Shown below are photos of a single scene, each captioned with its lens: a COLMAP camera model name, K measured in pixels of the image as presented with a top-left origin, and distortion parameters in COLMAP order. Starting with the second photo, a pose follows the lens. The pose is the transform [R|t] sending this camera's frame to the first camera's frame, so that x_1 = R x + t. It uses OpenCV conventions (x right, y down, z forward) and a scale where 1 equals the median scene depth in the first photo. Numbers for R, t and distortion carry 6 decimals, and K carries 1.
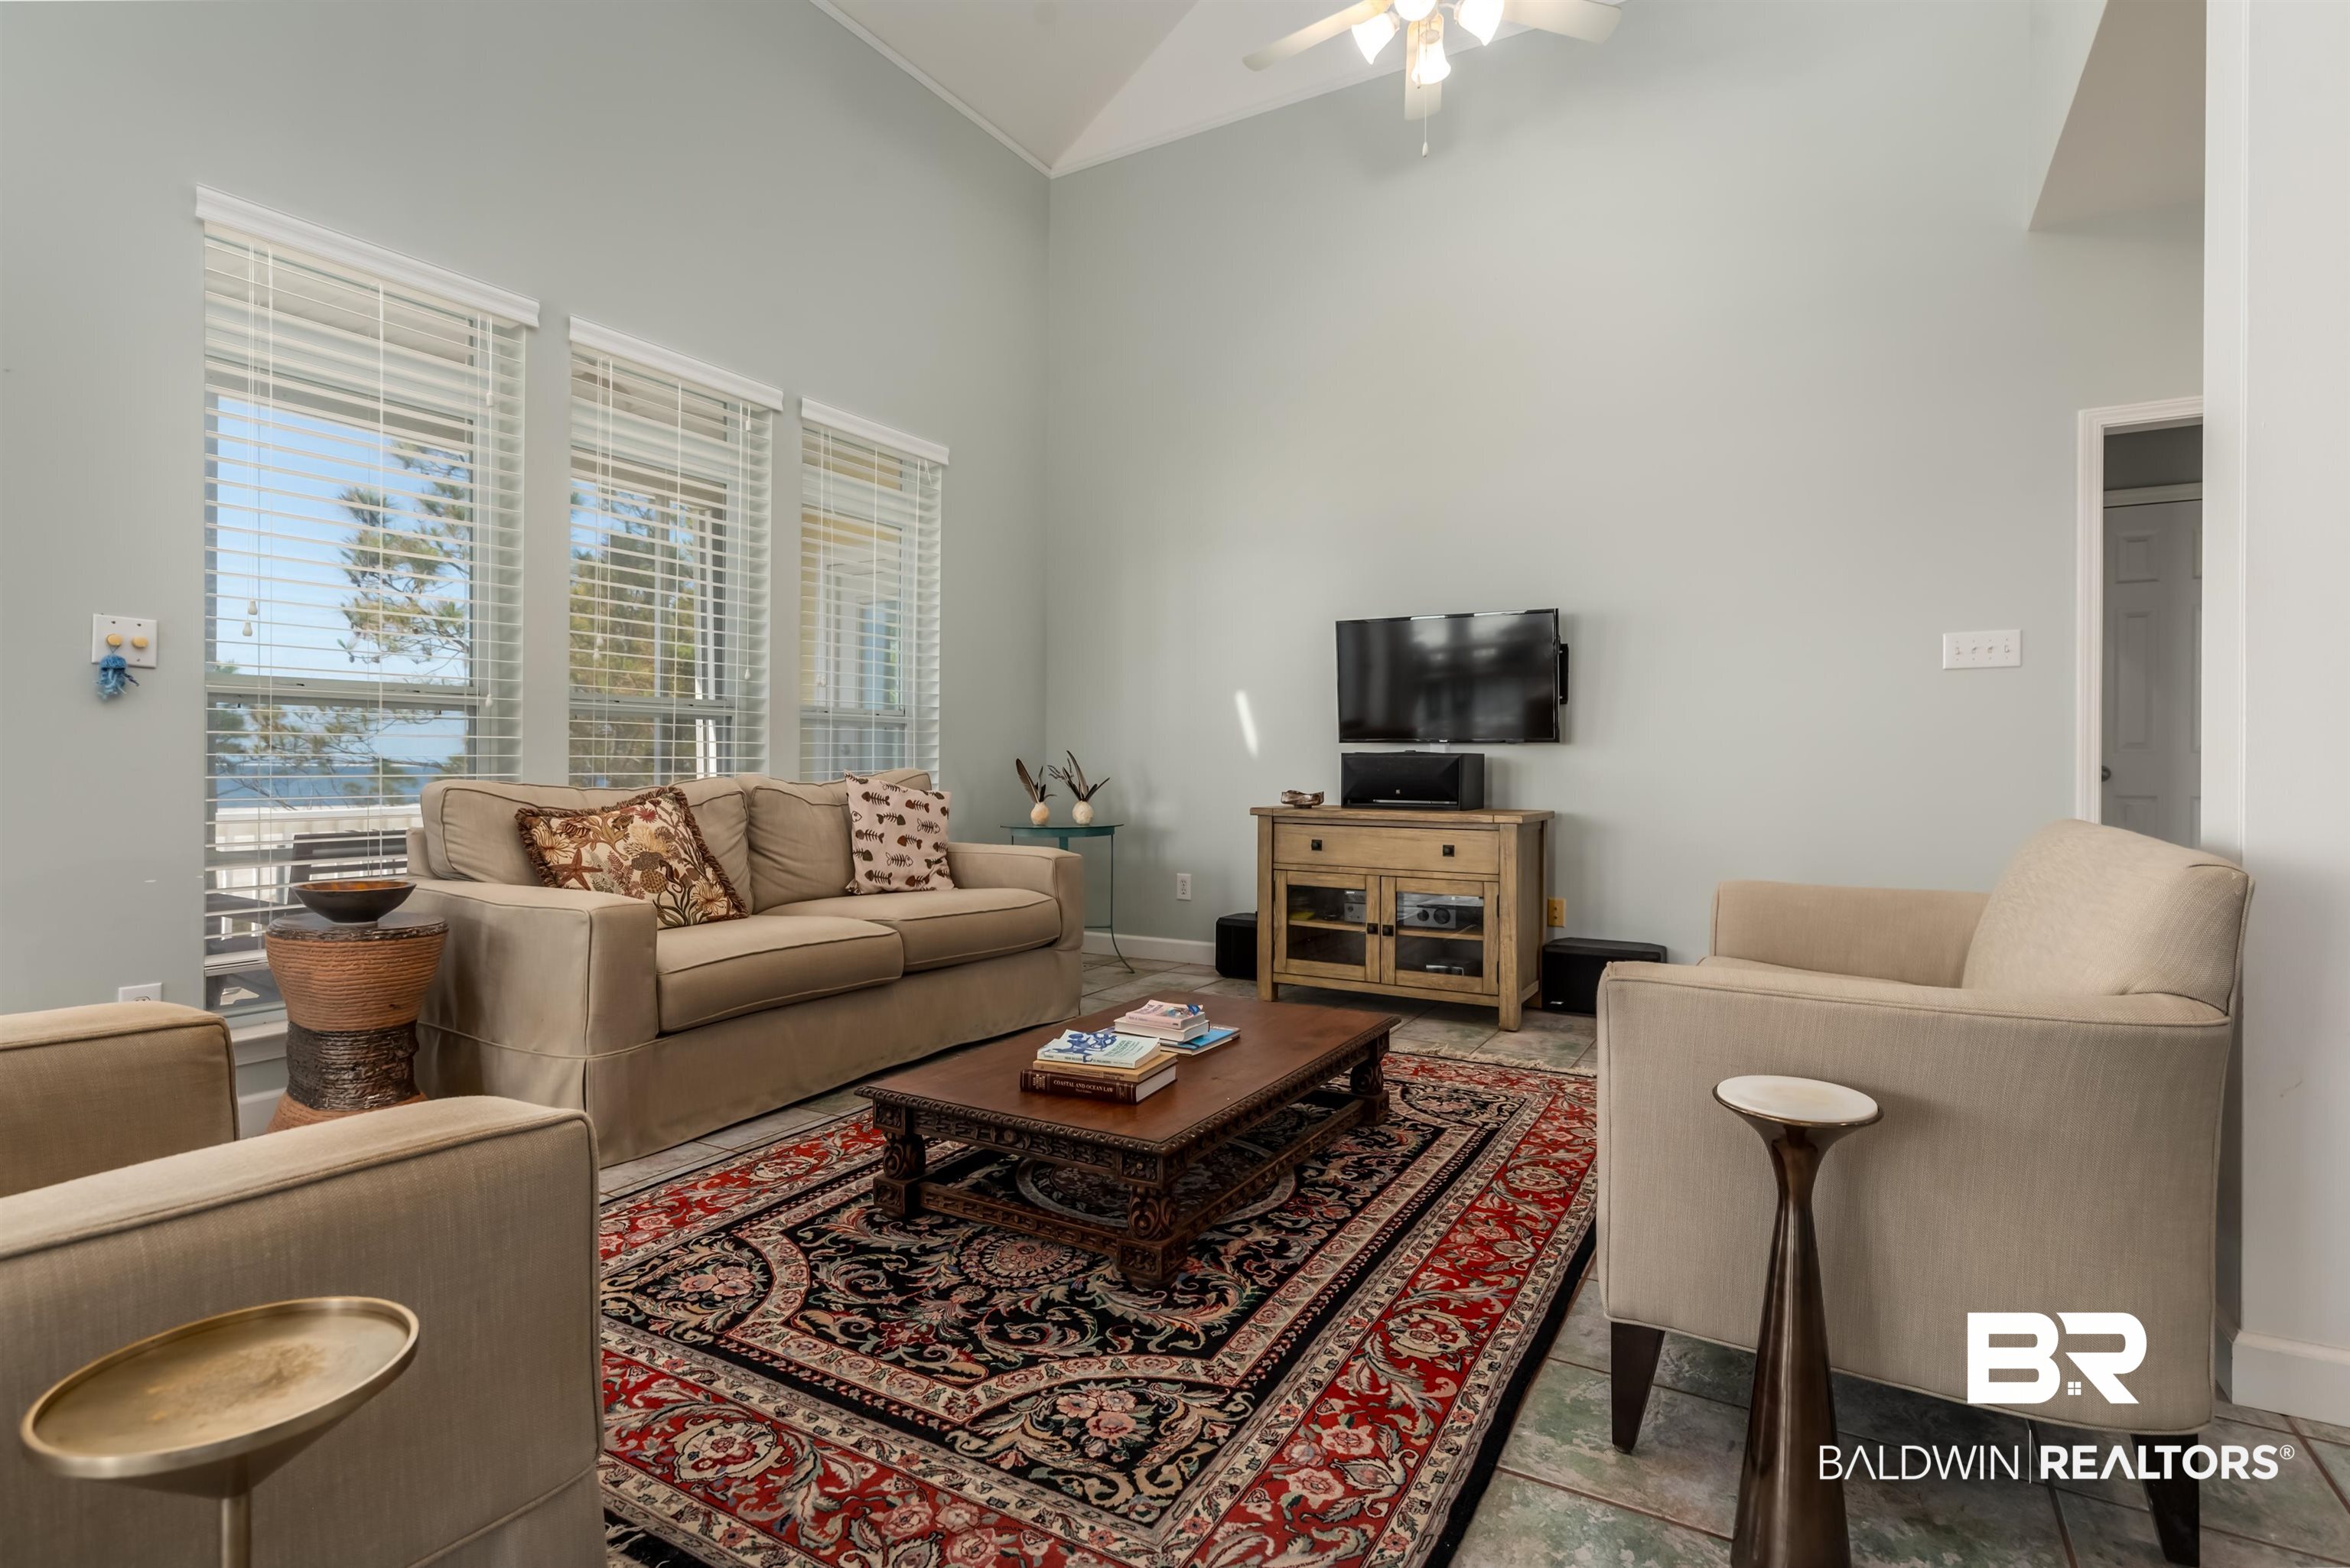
lens RADIAL K [[1138.5, 0, 1182.2], [0, 1138.5, 772.4], [0, 0, 1]] dist [0.000702, -0.000655]
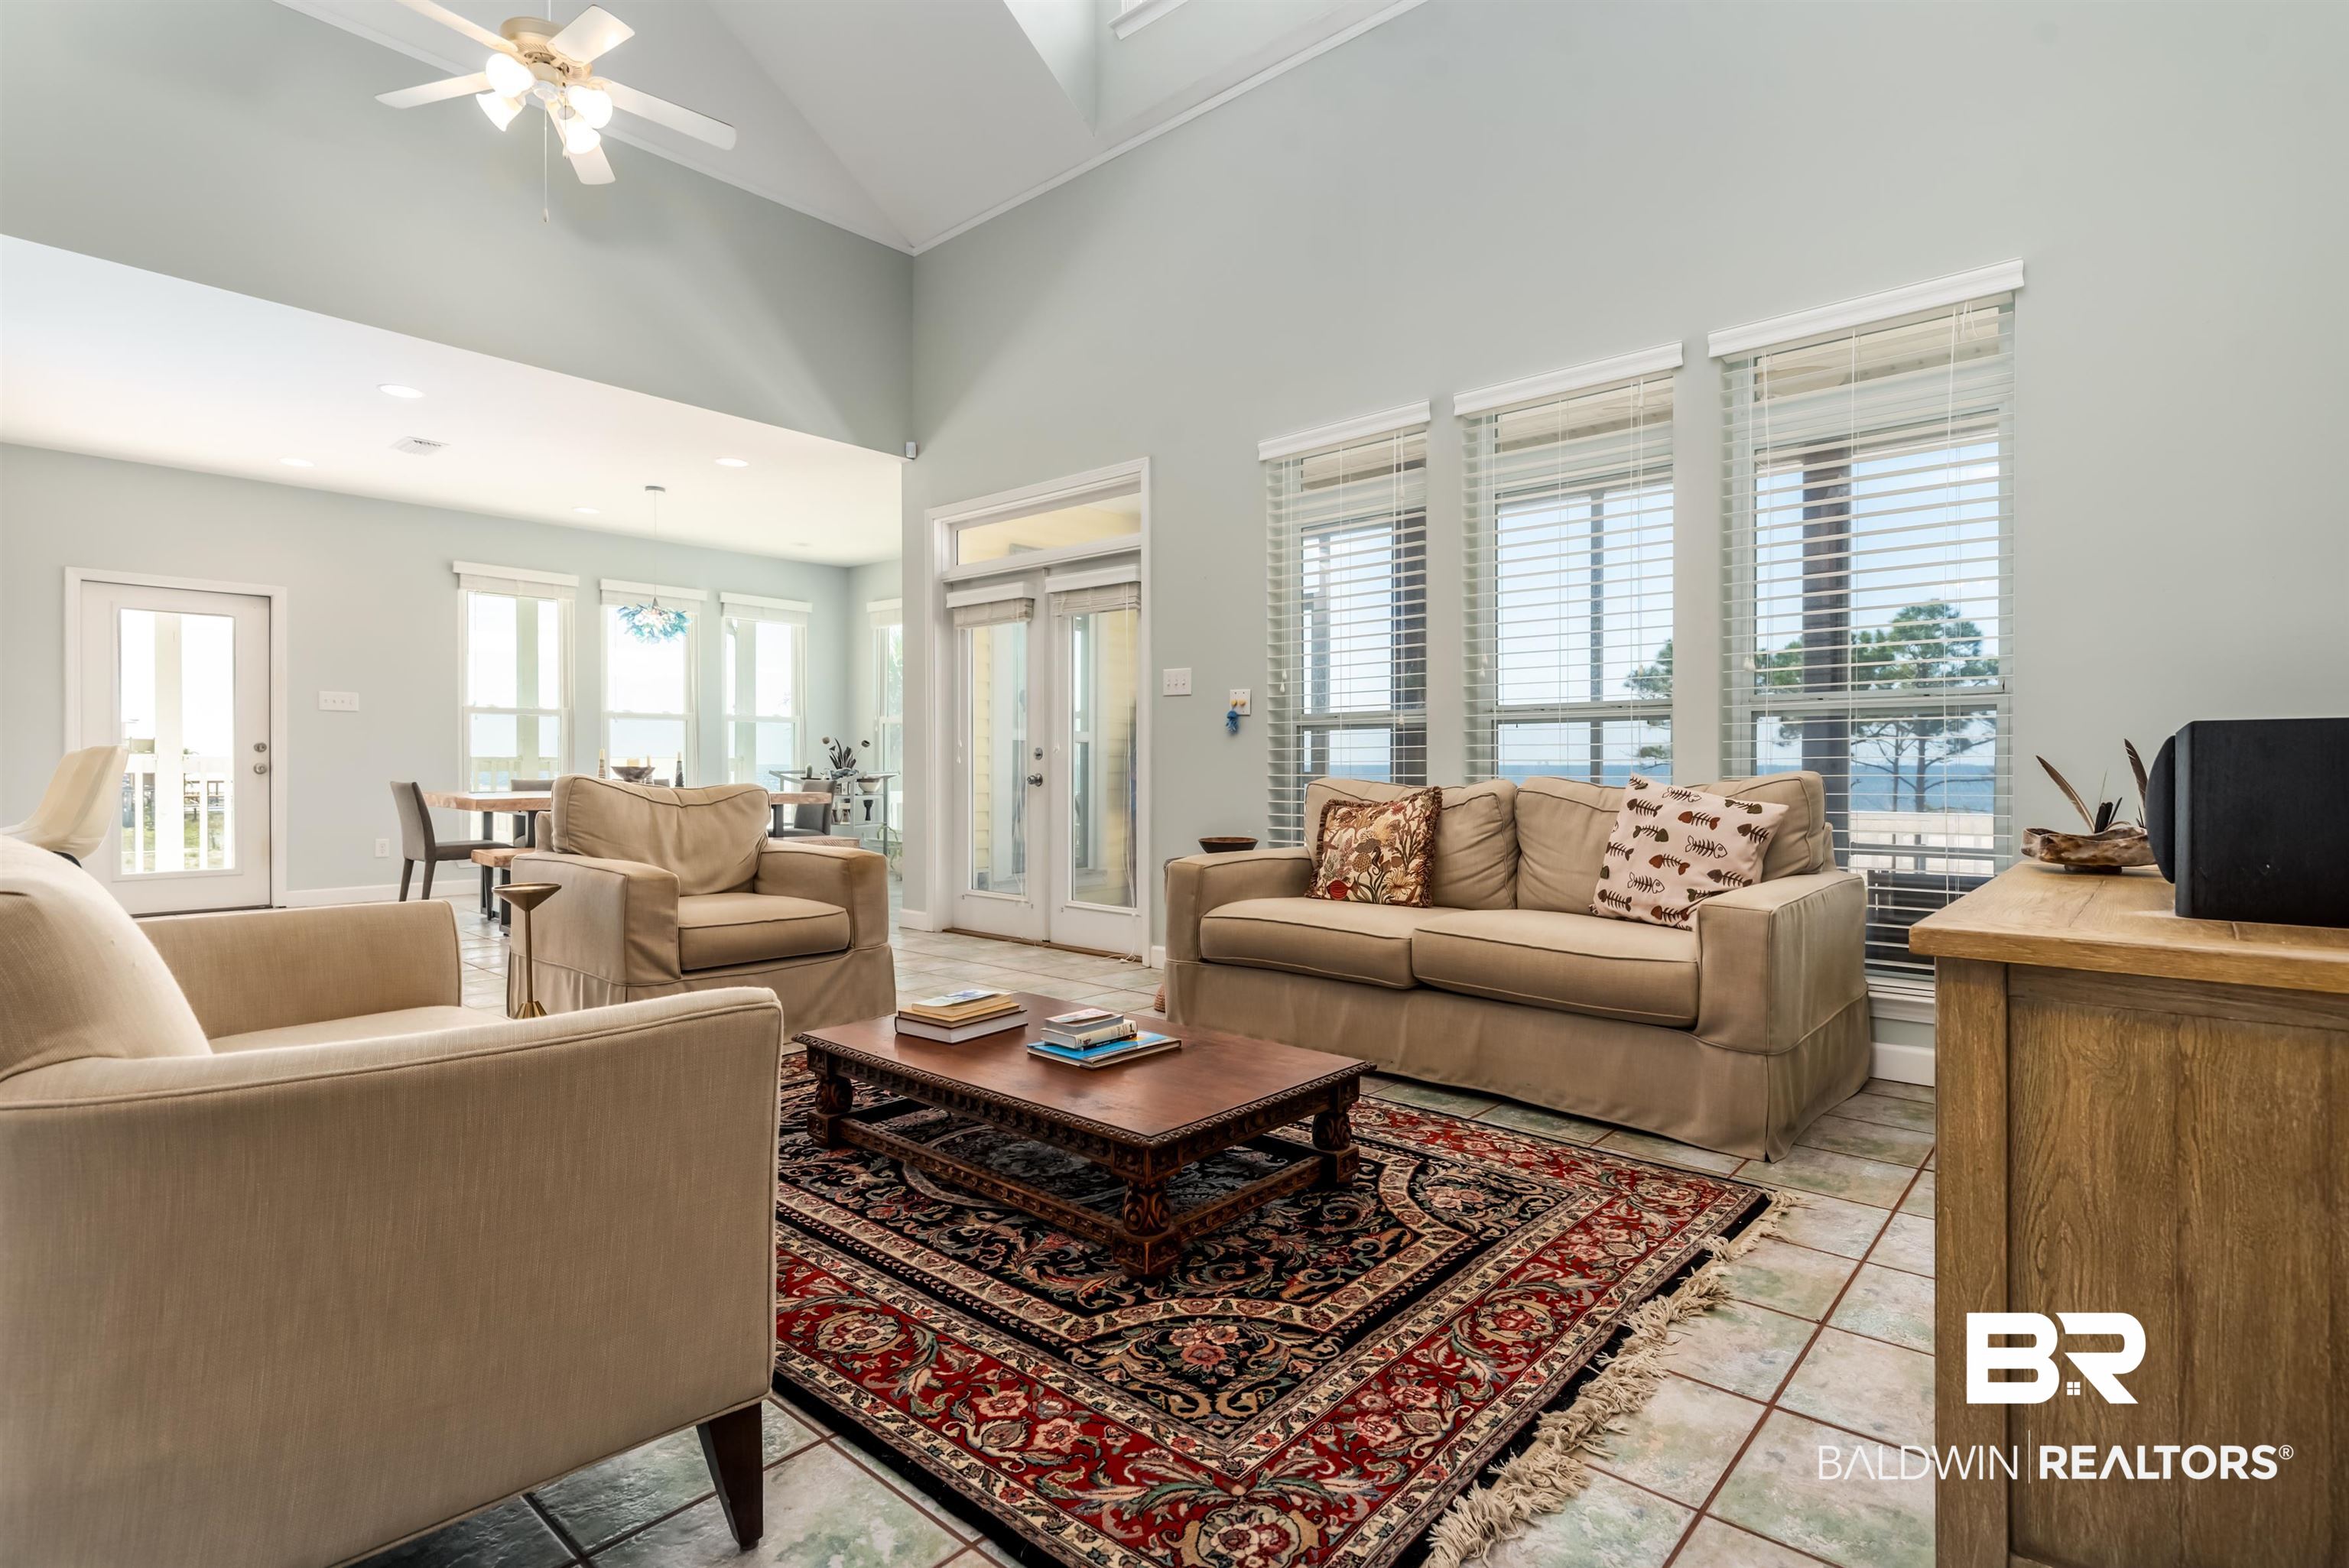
lens RADIAL K [[1137.9, 0, 1191.3], [0, 1137.9, 770.0], [0, 0, 1]] dist [0.000702, -0.000655]
pose [[-0.190795, -0.001367, -0.981629, 0.939271], [-0.007638, 0.999971, 0.000092, -0.002919], [0.981600, 0.007516, -0.190800, 1.284407]]
